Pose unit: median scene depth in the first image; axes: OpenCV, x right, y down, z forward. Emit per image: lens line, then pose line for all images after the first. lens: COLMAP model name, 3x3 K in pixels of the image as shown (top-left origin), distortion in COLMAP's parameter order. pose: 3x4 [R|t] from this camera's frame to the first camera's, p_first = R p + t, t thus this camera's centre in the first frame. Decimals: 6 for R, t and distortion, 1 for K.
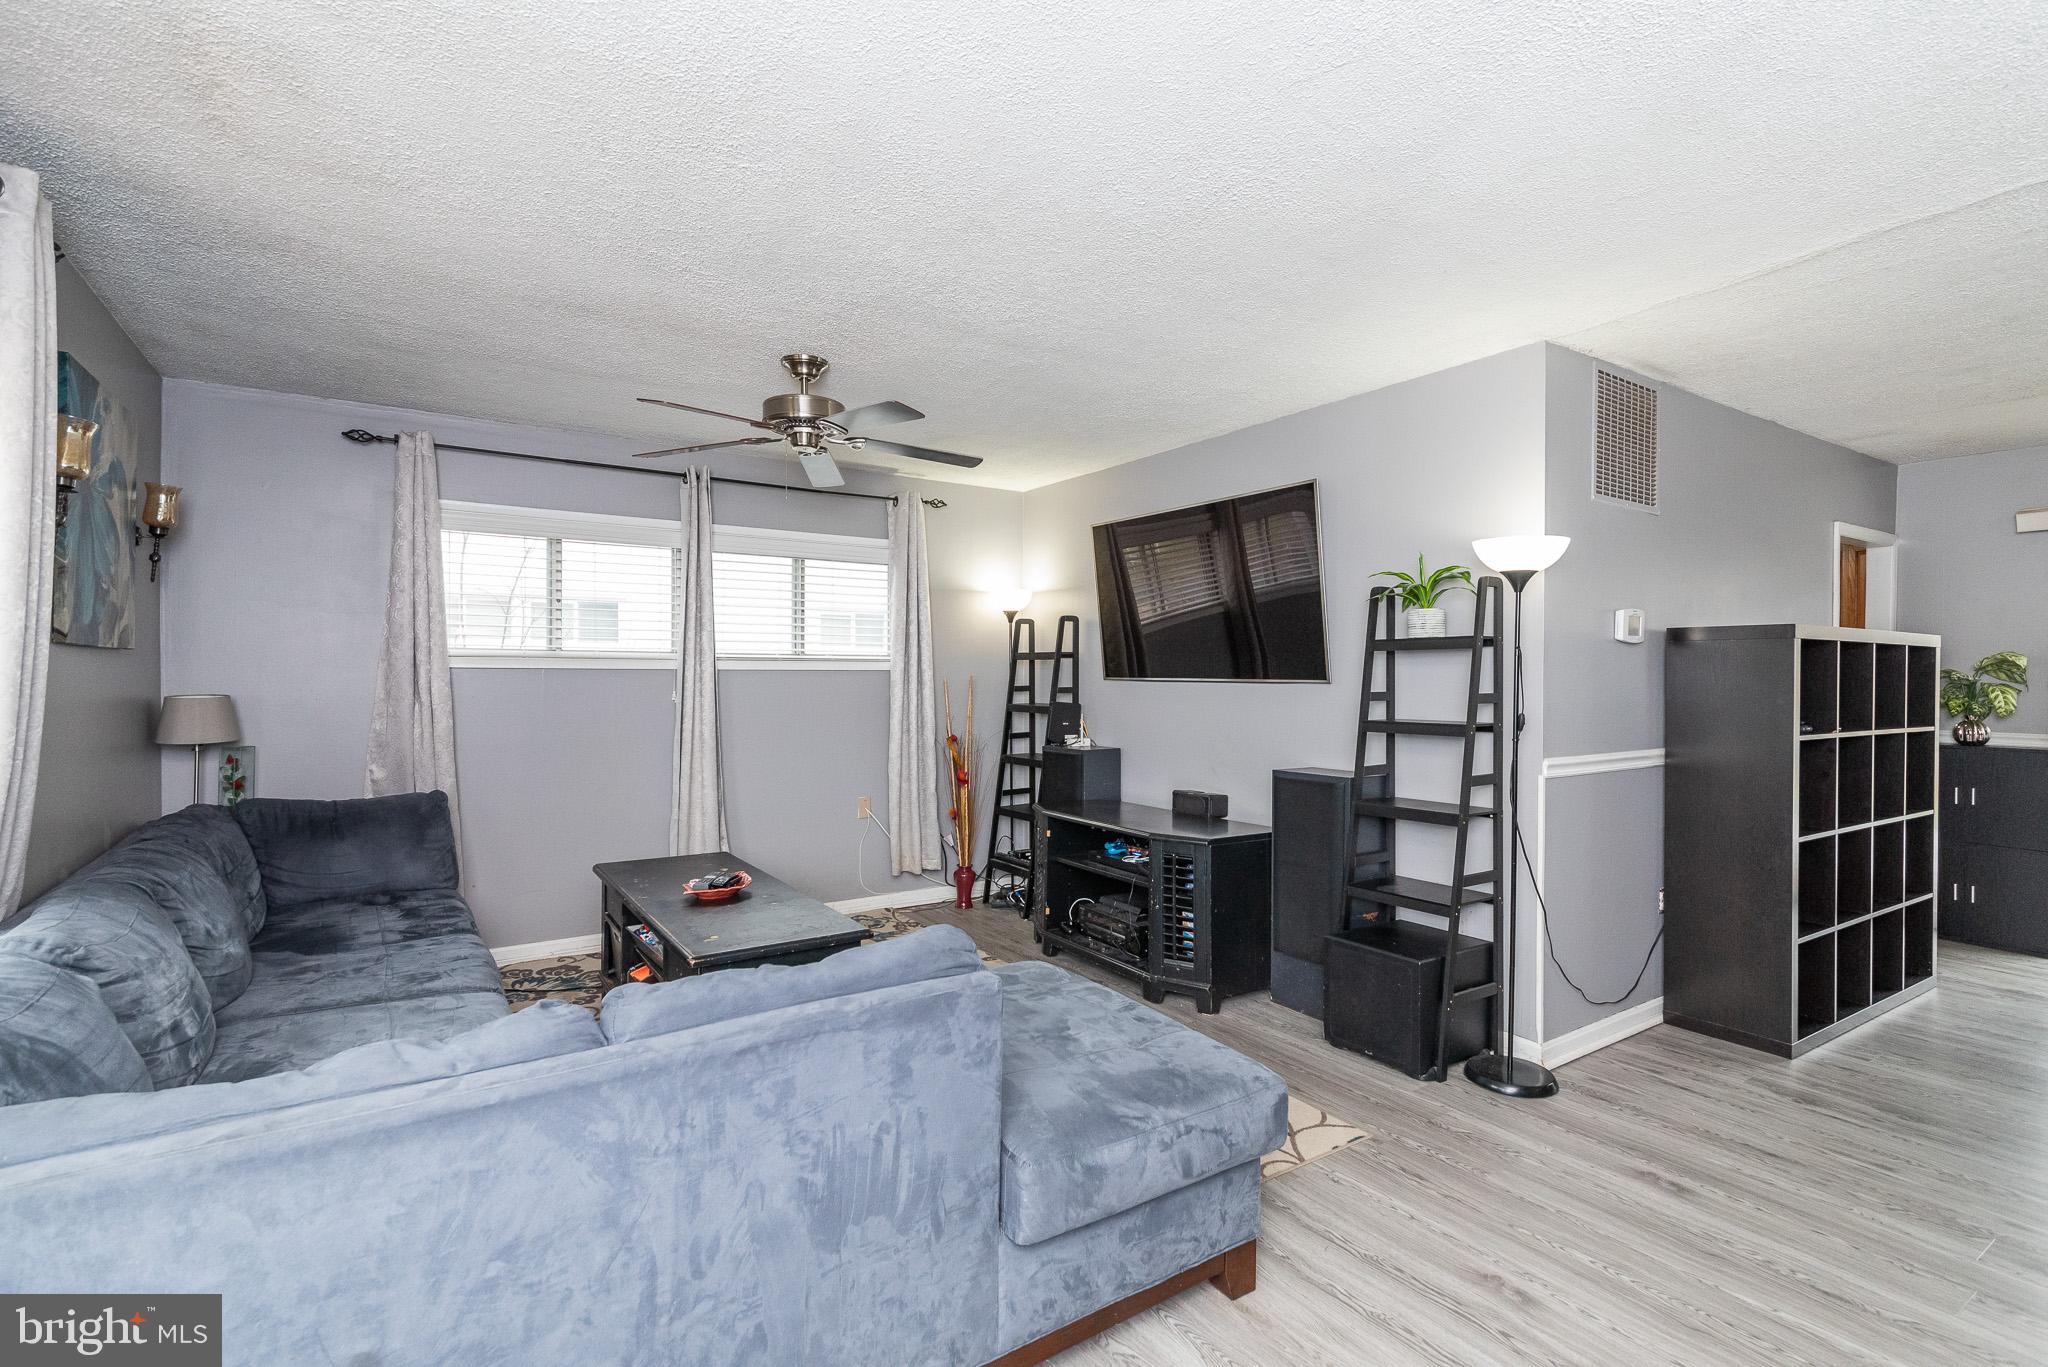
lens RADIAL K [[946.7, 0, 1040.5], [0, 946.7, 678.2], [0, 0, 1]] dist [-0.004794, 0.001382]
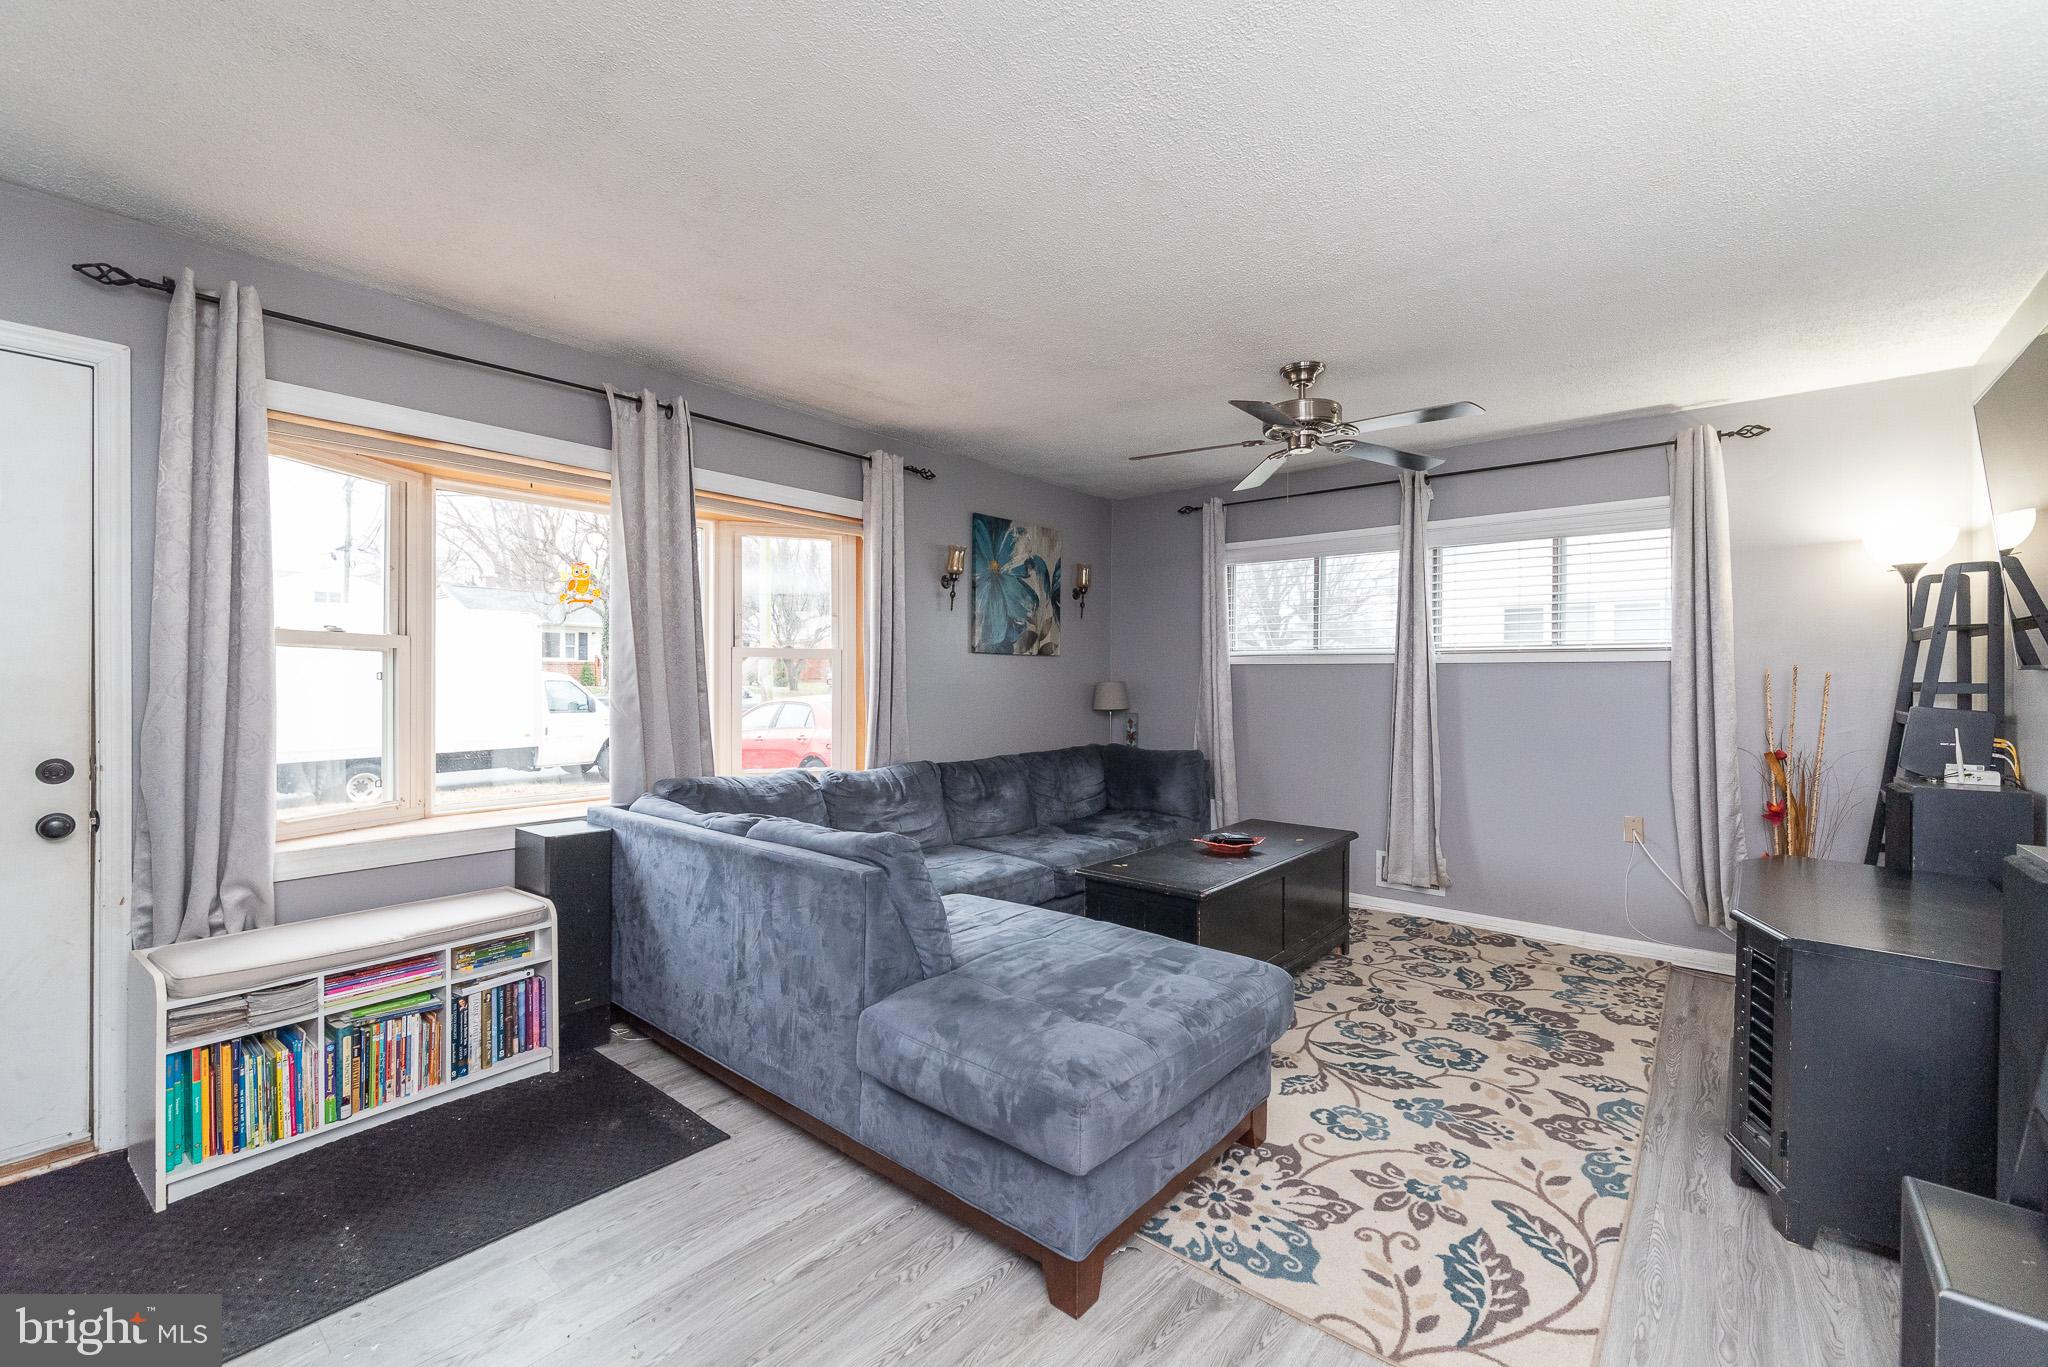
lens RADIAL K [[860.8, 0, 1024.5], [0, 860.8, 680.7], [0, 0, 1]] dist [0.000270, -0.000516]
pose [[0.269560, 0.002479, -0.962980, 0.525680], [-0.004211, 0.999990, 0.001396, 0.012571], [0.962974, 0.003679, 0.269568, 0.391502]]
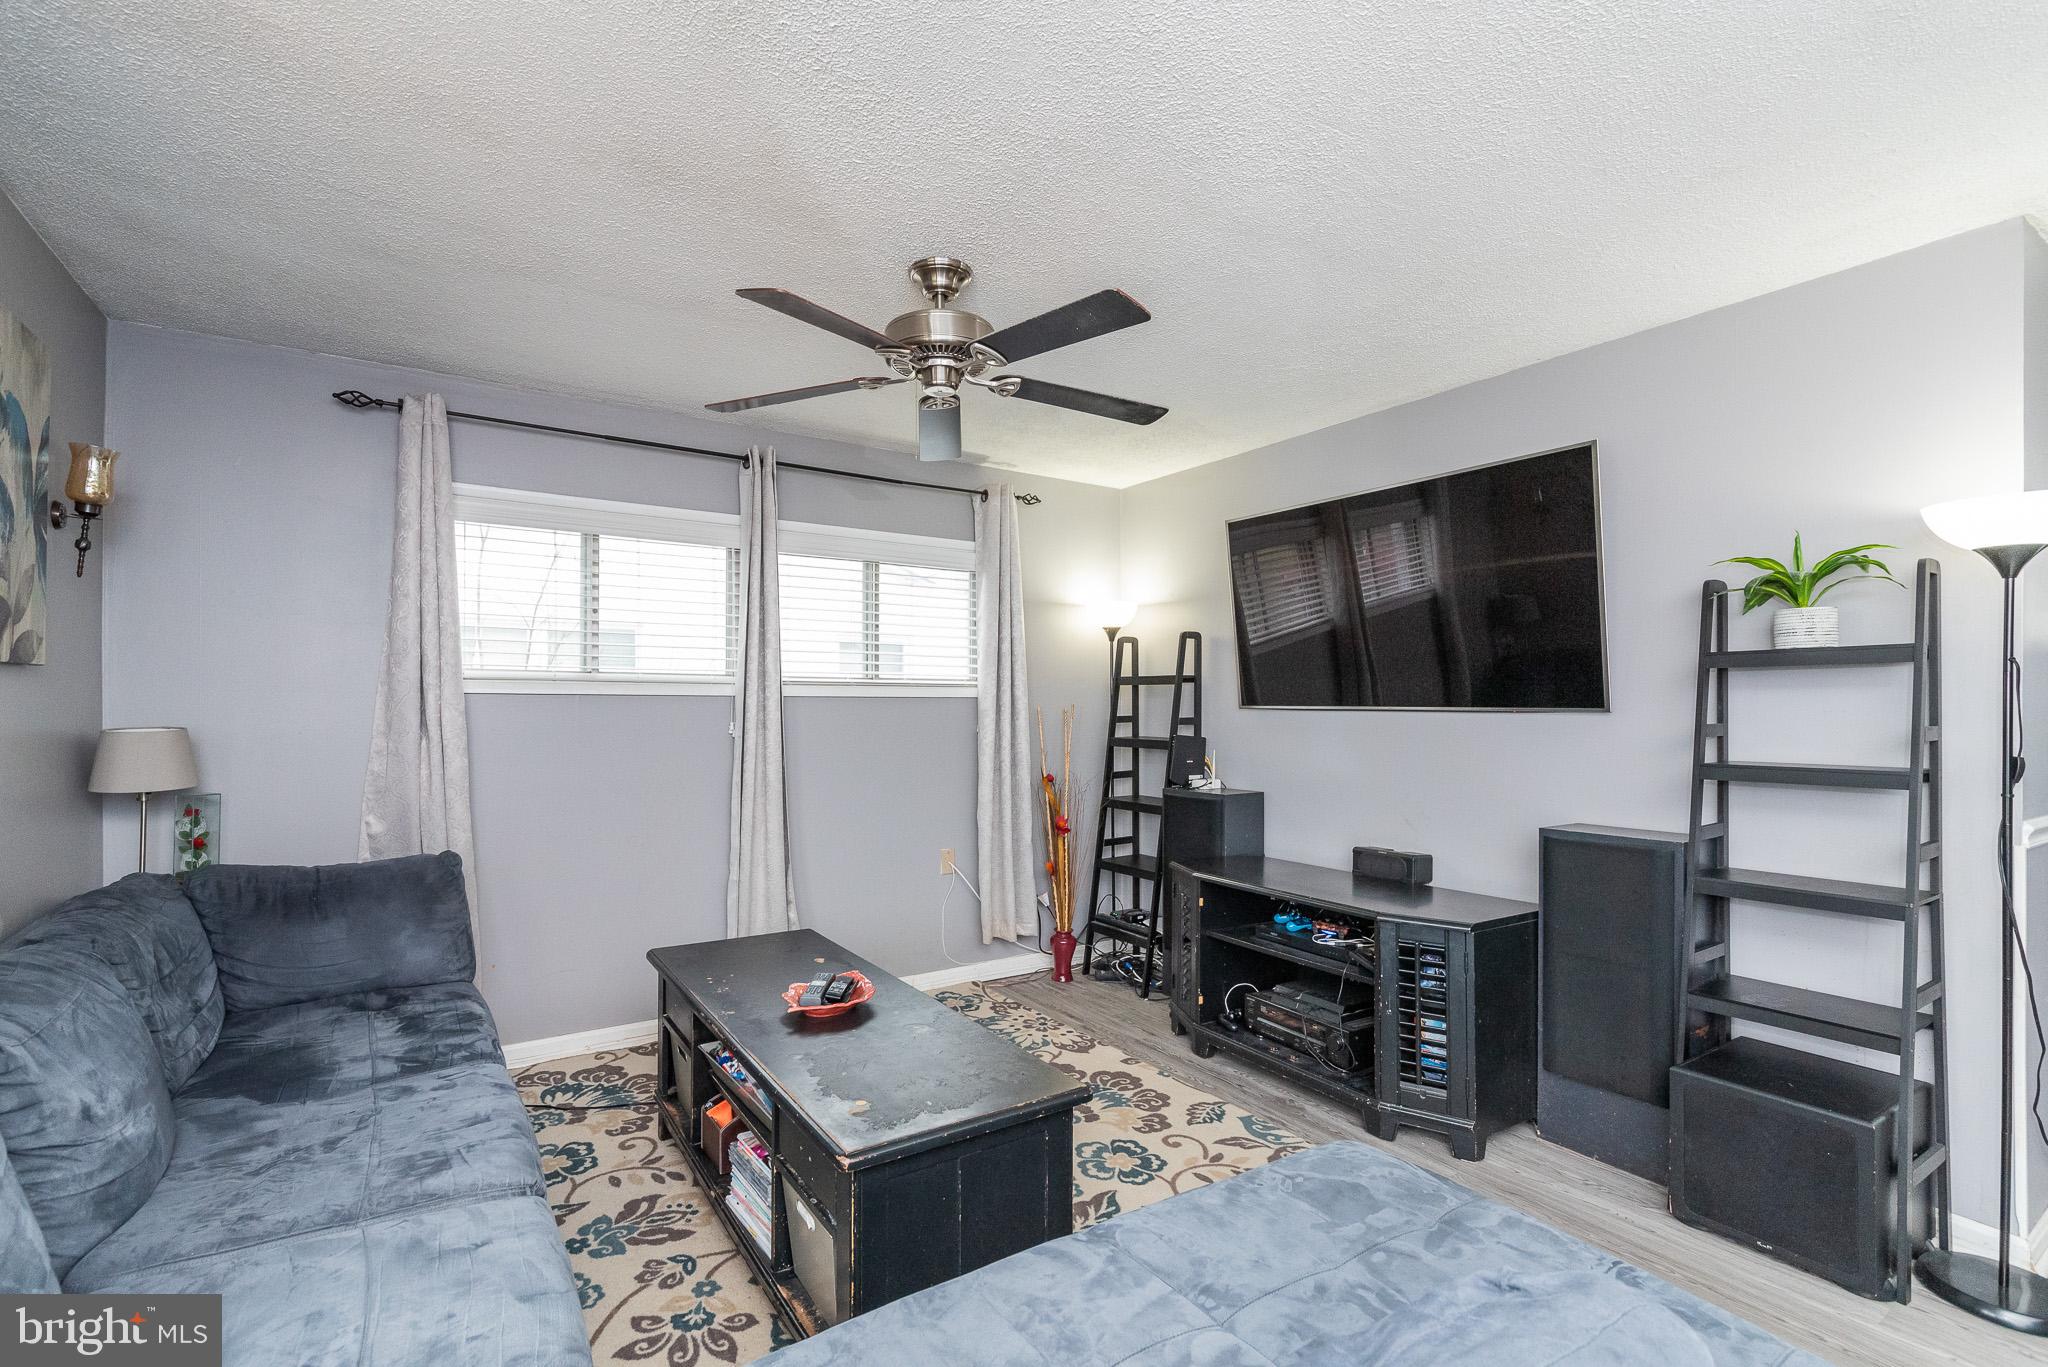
lens RADIAL K [[892.7, 0, 974.0], [0, 892.7, 705.4], [0, 0, 1]] dist [-0.013354, 0.001073]
pose [[0.999194, -0.000434, -0.040141, -0.175969], [0.000281, 0.999993, -0.003806, 0.002404], [0.040142, 0.003791, 0.999187, 0.284844]]
